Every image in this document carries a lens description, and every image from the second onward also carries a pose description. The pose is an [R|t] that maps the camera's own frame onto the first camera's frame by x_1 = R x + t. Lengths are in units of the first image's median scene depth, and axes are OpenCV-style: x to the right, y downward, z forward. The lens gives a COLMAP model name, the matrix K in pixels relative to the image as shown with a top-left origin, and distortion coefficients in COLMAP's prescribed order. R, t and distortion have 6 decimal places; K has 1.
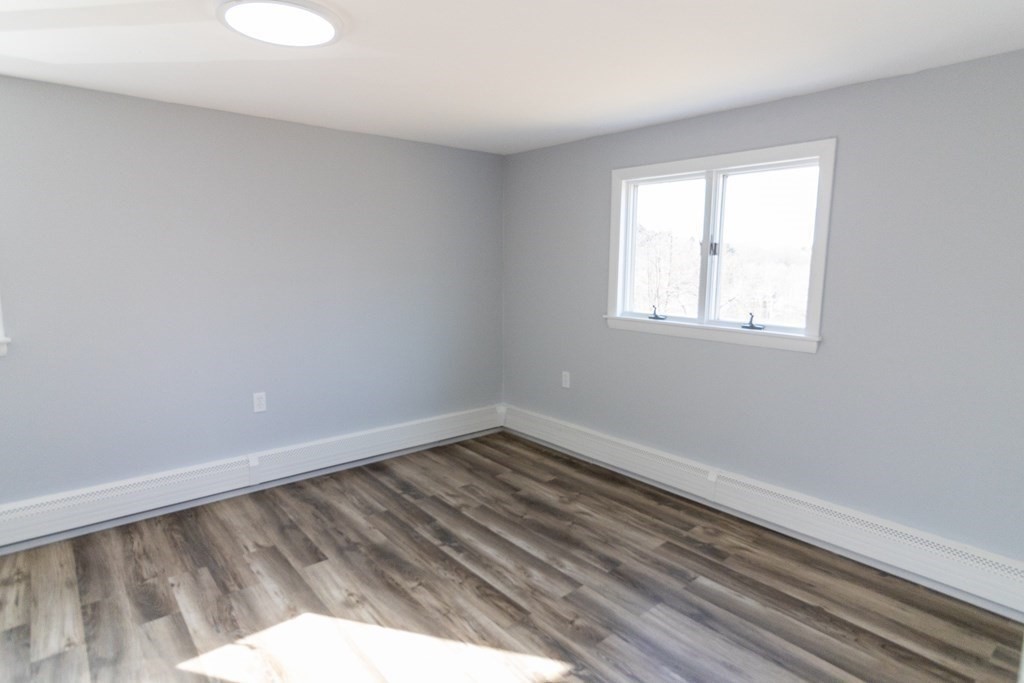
lens RADIAL K [[557.6, 0, 514.6], [0, 557.6, 337.8], [0, 0, 1]] dist [0.006630, 0.001200]
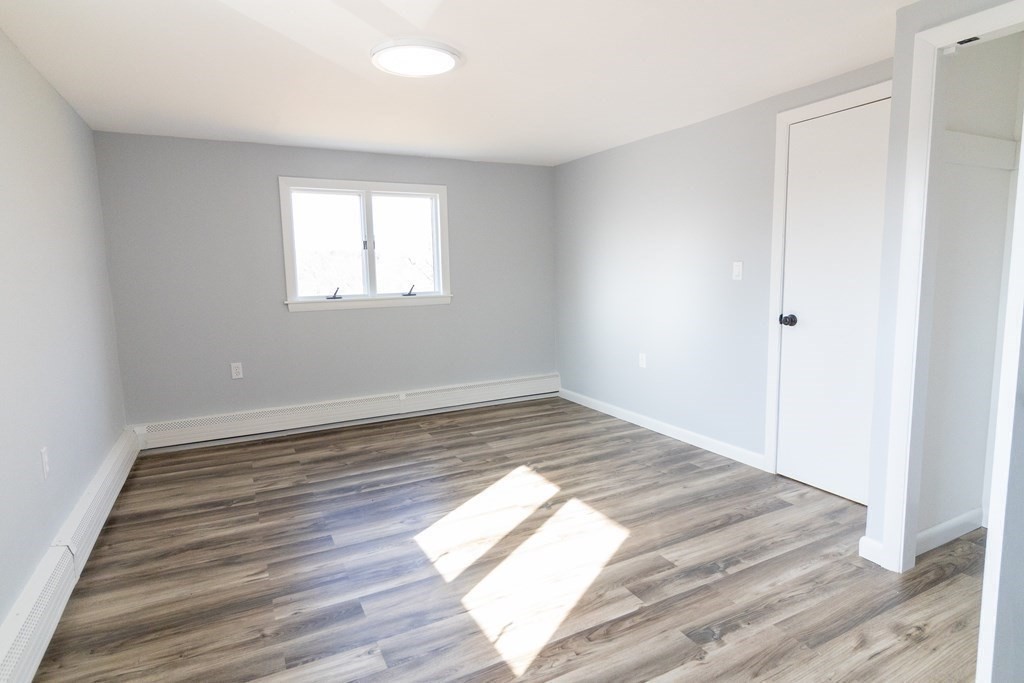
lens RADIAL K [[557.6, 0, 514.3], [0, 557.6, 340.2], [0, 0, 1]] dist [0.006630, 0.001200]
pose [[0.242145, -0.138513, 0.960302, -1.085513], [0.157710, 0.982213, 0.101906, -0.005842], [-0.957337, 0.126773, 0.259683, 0.334403]]
